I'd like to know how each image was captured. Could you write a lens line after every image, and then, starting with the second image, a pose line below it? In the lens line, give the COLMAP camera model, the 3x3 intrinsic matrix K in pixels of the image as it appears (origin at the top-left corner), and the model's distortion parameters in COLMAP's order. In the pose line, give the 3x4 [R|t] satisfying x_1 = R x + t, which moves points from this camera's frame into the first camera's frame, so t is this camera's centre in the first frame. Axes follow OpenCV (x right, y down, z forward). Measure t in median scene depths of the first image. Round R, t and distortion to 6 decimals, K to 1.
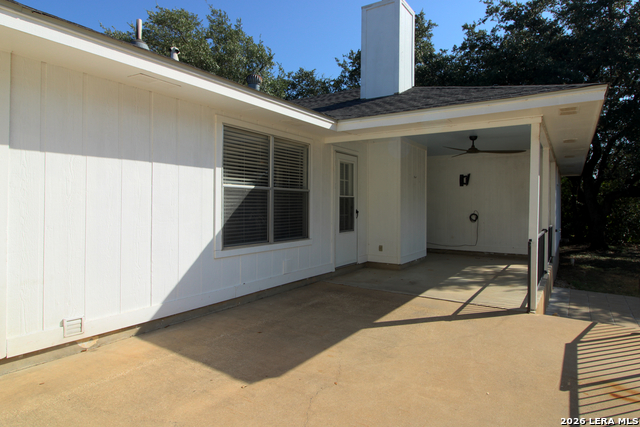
lens RADIAL K [[381.3, 0, 322.4], [0, 381.3, 204.0], [0, 0, 1]] dist [-0.000836, -0.003274]
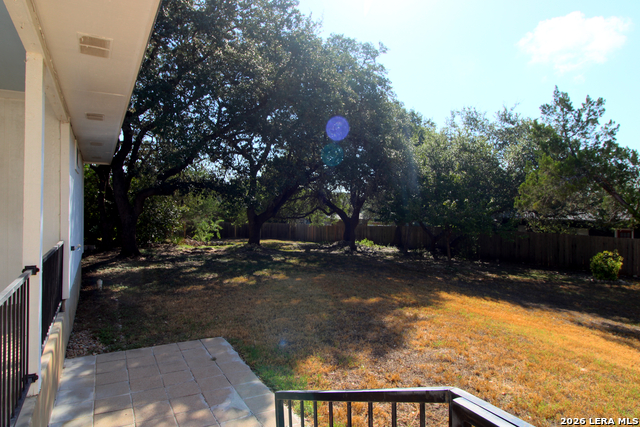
lens RADIAL K [[381.3, 0, 322.4], [0, 381.3, 204.0], [0, 0, 1]] dist [-0.000836, -0.003274]
pose [[0.443915, -0.000538, 0.896069, 0.184140], [-0.001545, 0.999998, 0.001365, 0.001338], [-0.896068, -0.001990, 0.443913, 0.282080]]
